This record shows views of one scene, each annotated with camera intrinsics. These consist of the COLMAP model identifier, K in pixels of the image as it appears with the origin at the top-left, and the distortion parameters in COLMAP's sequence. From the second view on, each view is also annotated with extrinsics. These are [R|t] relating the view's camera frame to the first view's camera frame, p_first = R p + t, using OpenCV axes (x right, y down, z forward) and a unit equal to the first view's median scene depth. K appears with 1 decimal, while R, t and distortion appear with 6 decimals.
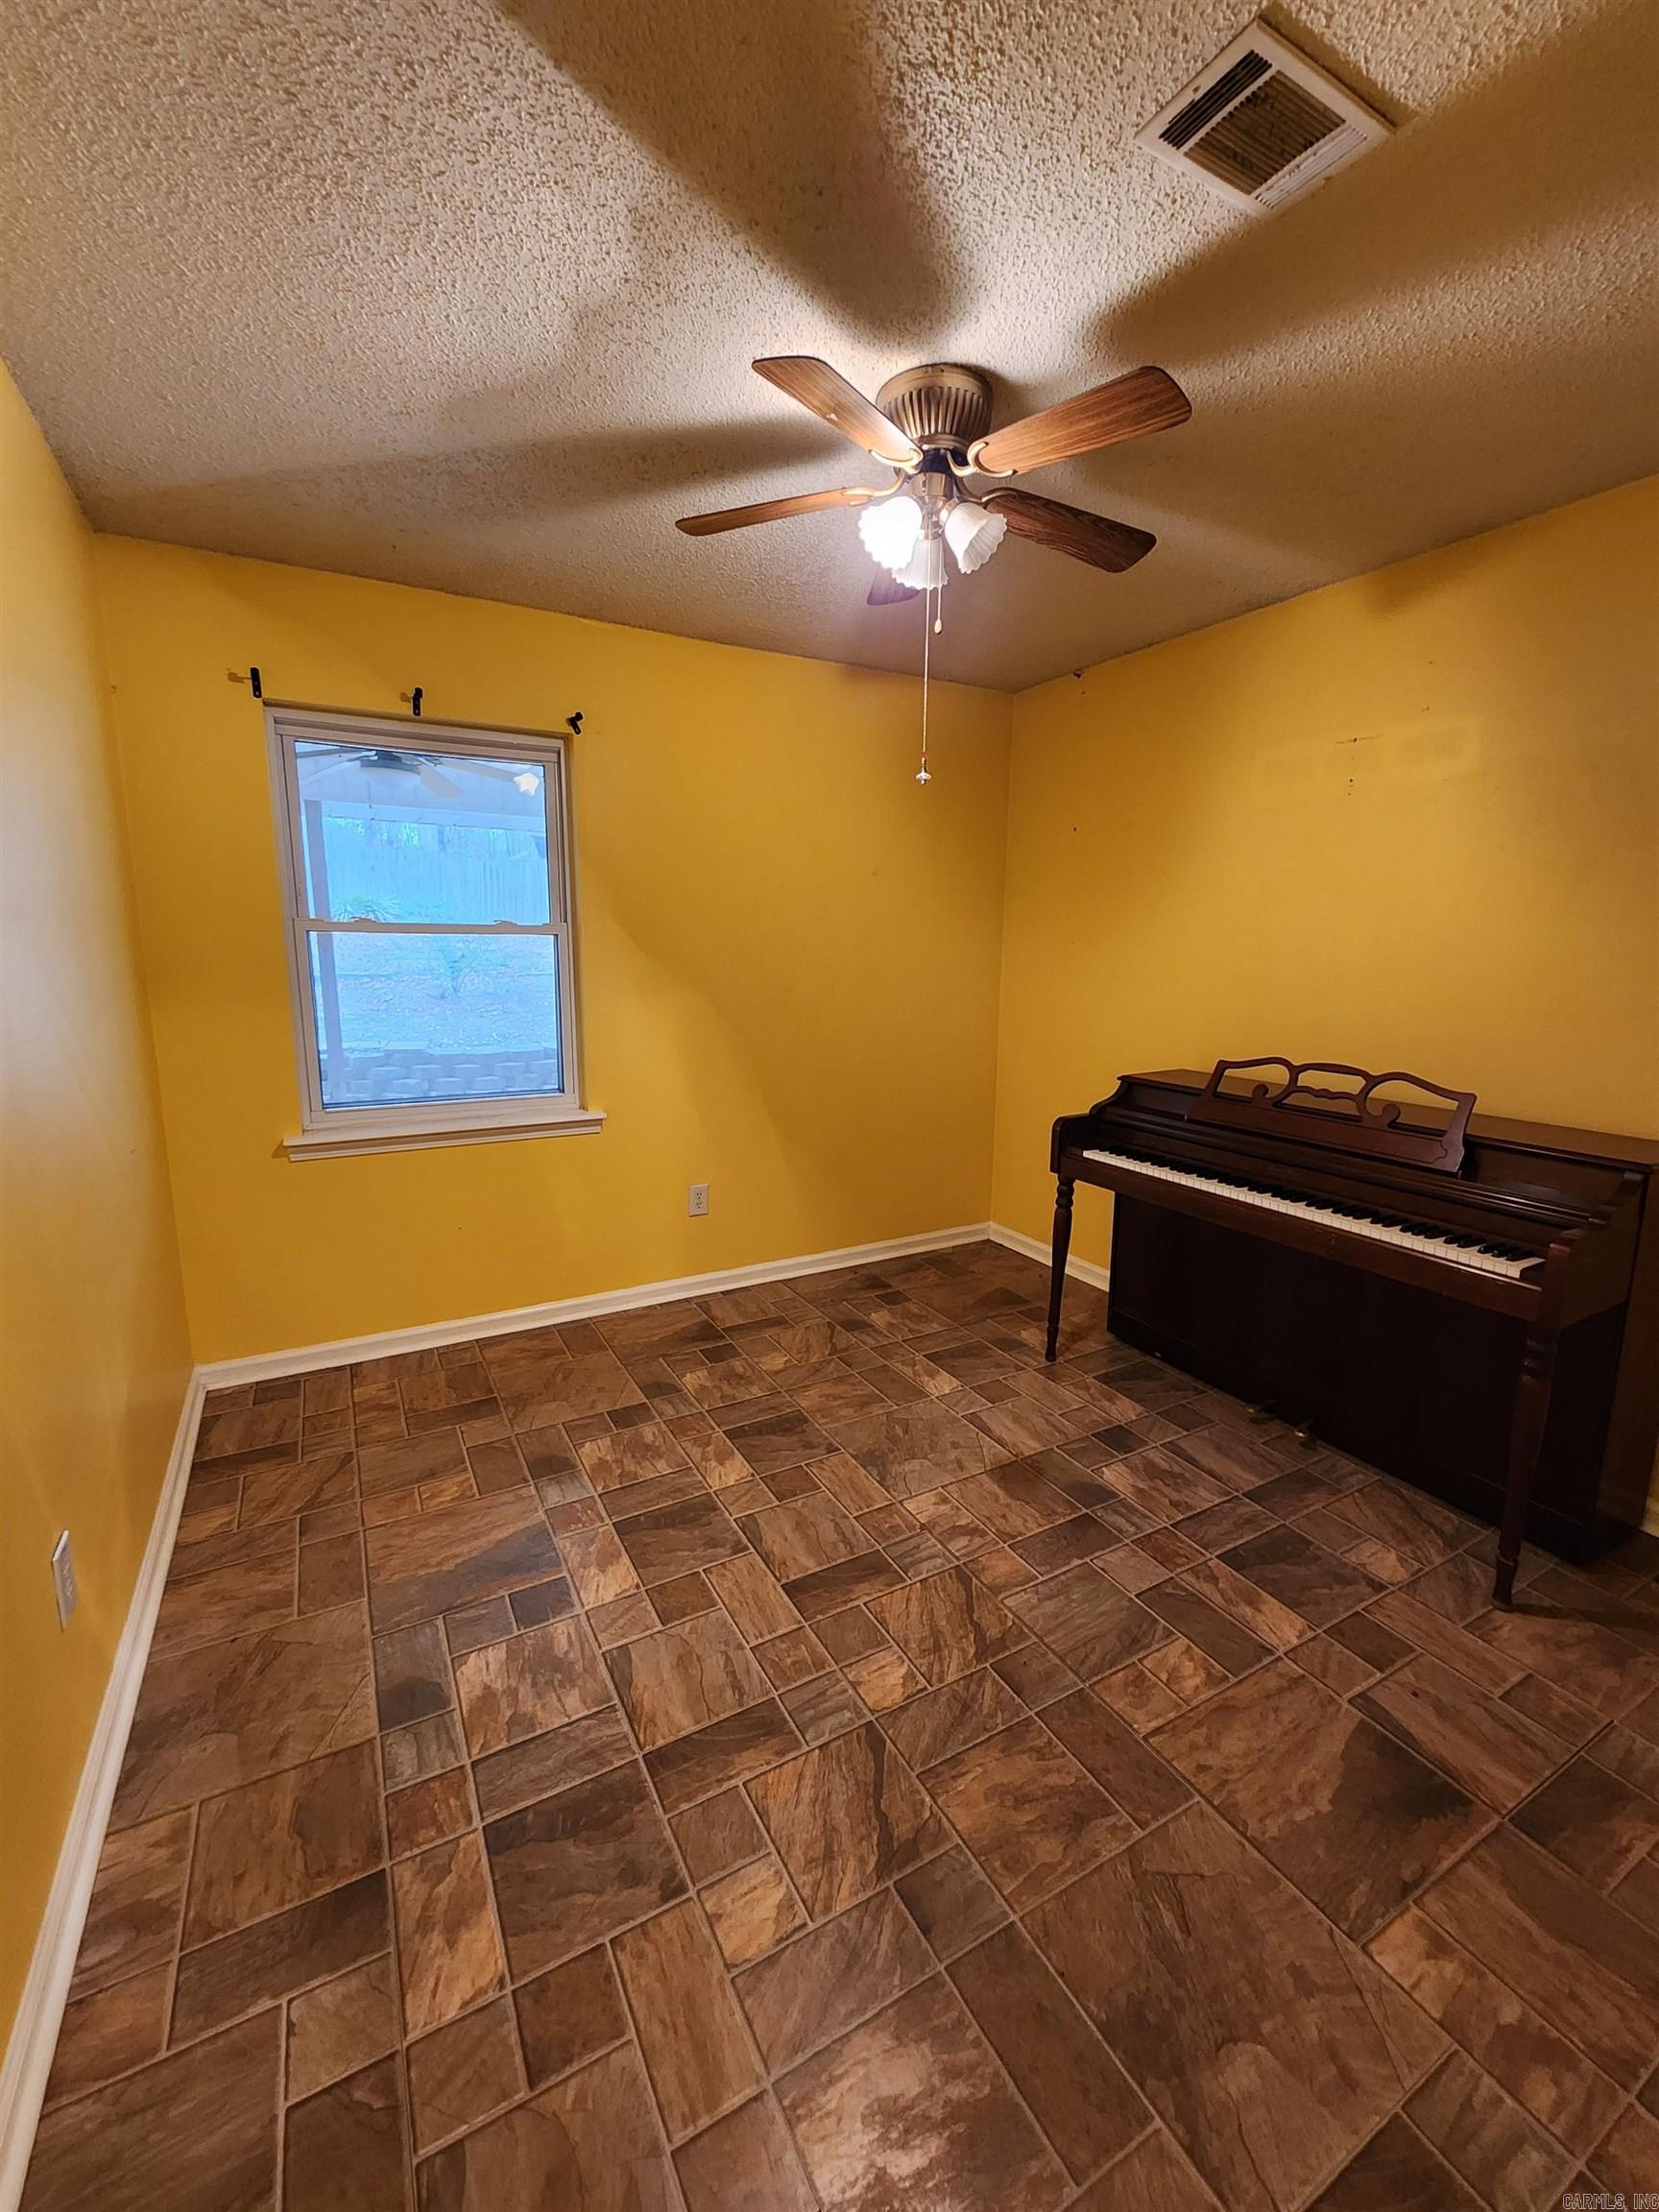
lens RADIAL K [[895.2, 0, 826.1], [0, 895.2, 1109.2], [0, 0, 1]] dist [0.013125, 0.000356]
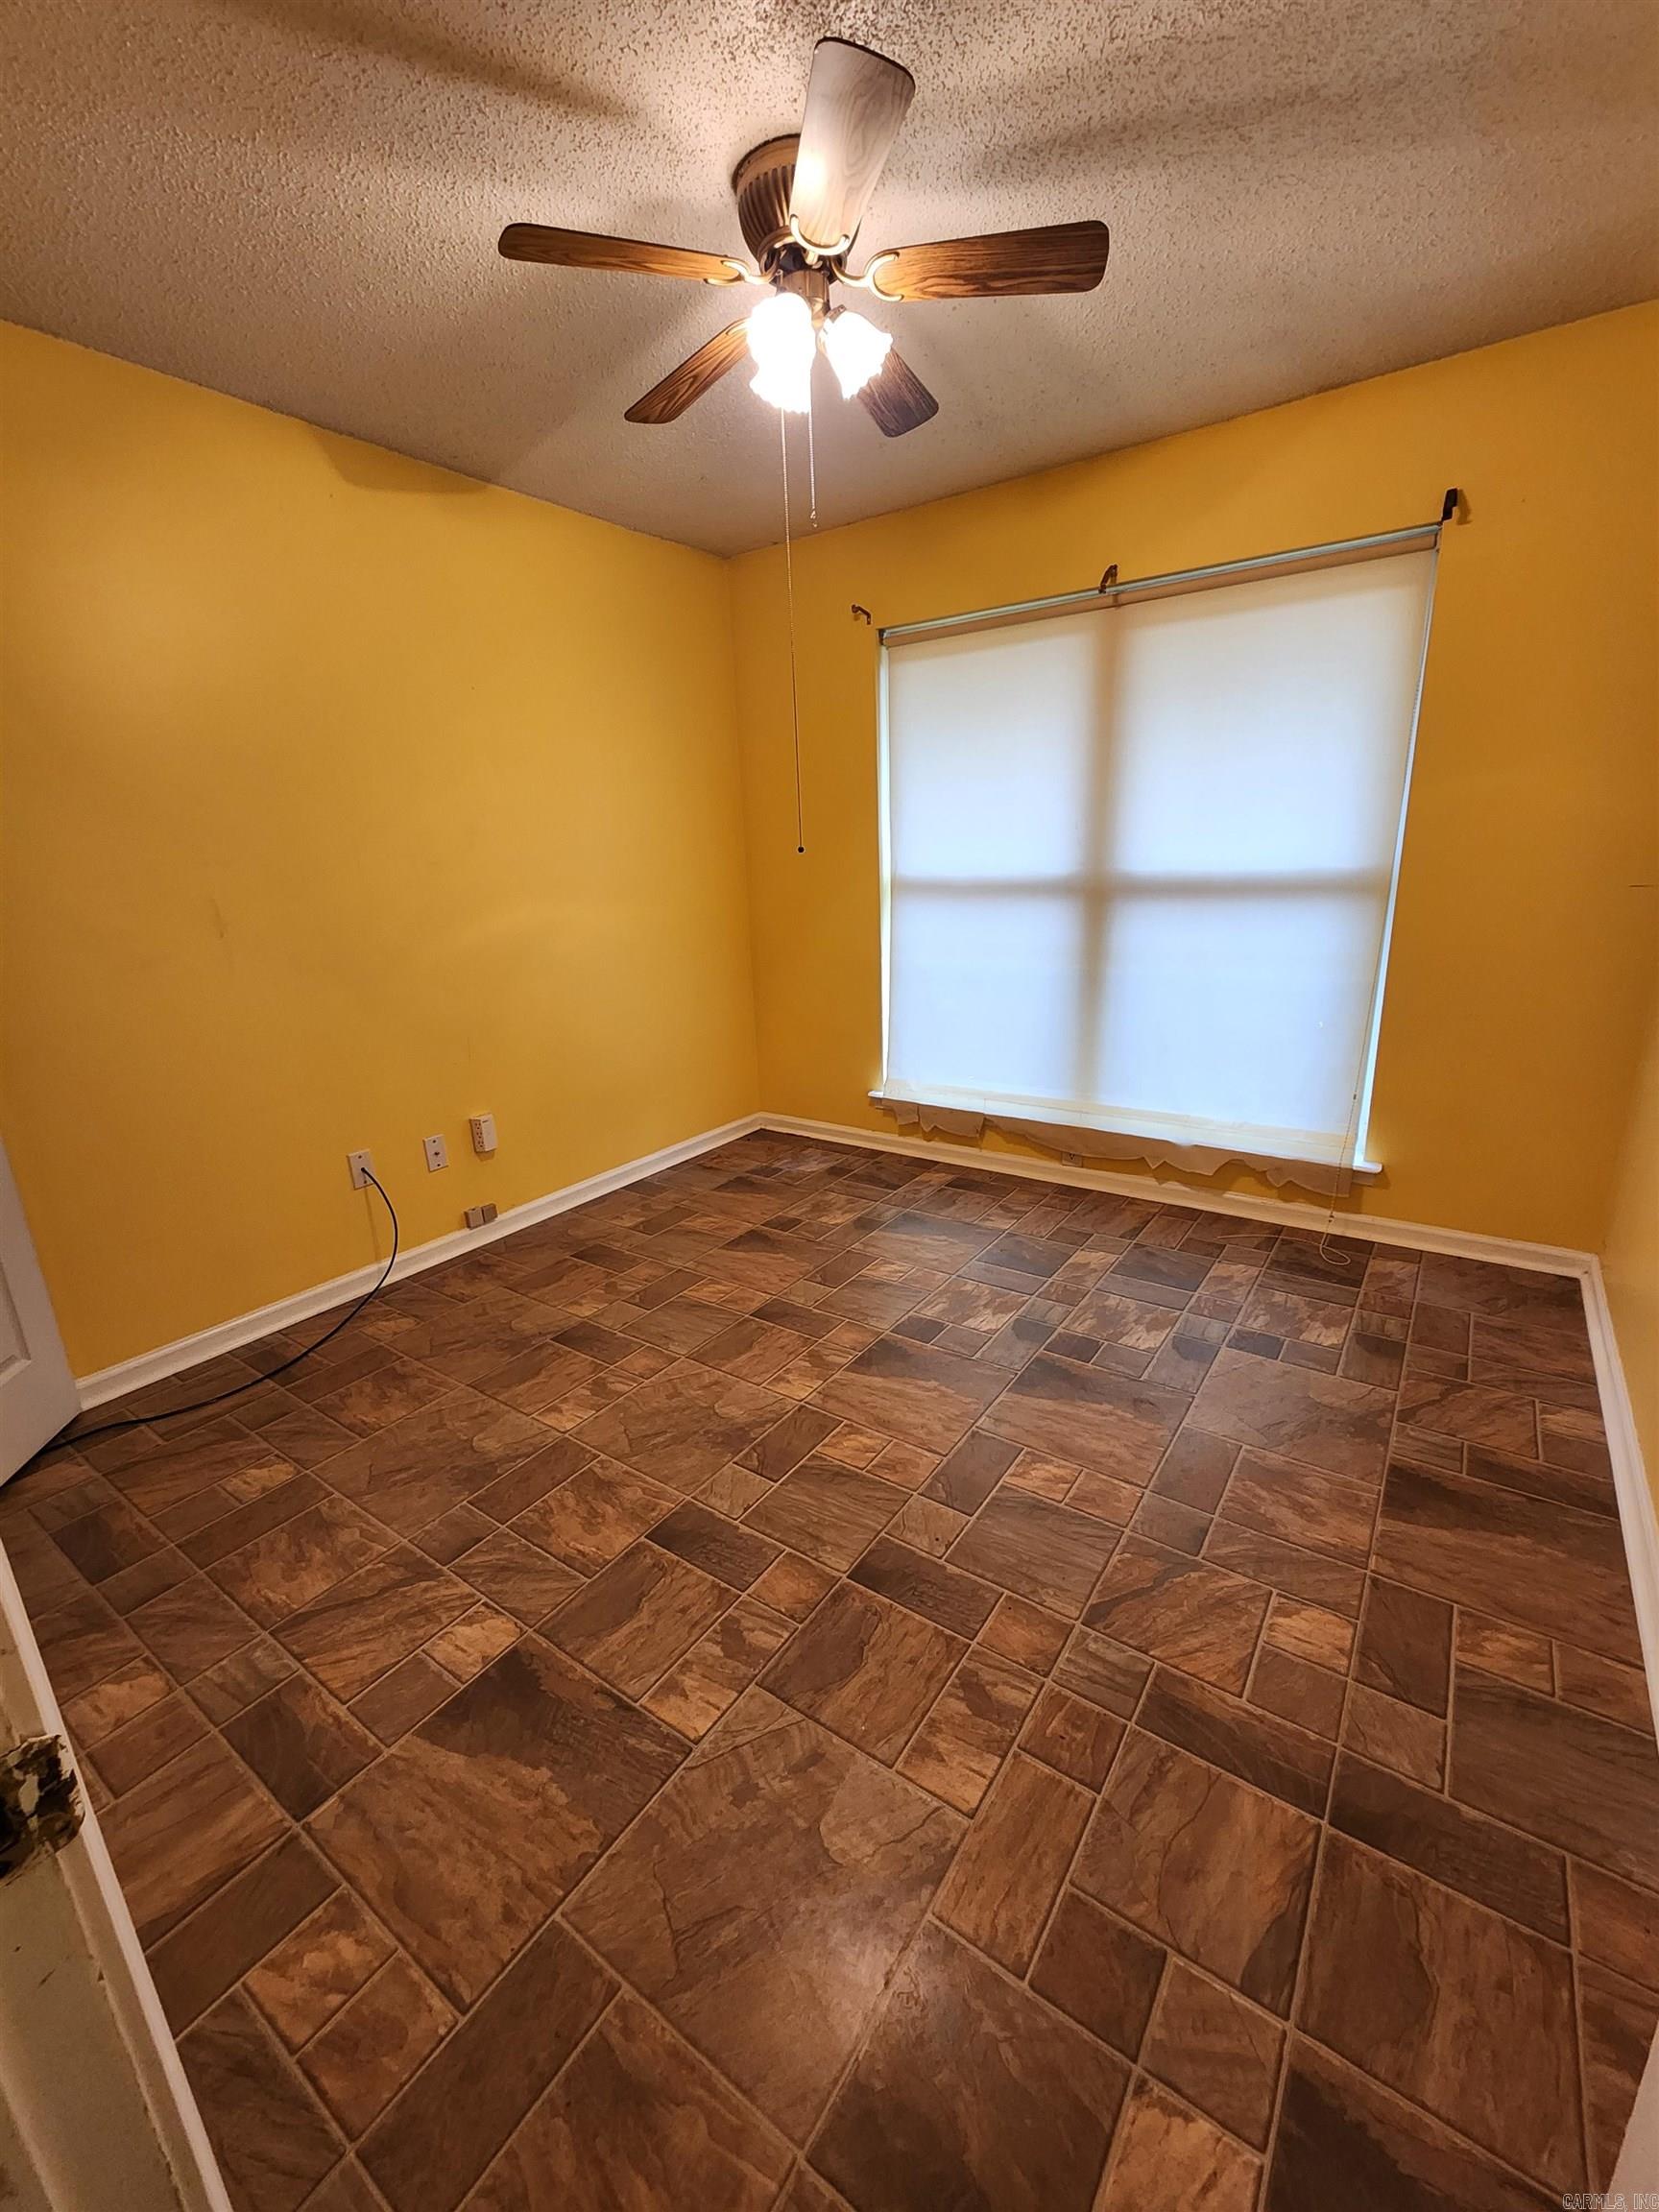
lens RADIAL K [[895.2, 0, 816.3], [0, 895.2, 1092.2], [0, 0, 1]] dist [0.013125, 0.000356]
pose [[-0.422088, -0.244530, 0.872953, -0.211199], [0.186602, 0.918880, 0.347620, -0.145716], [-0.887142, 0.309621, -0.342219, 0.876604]]
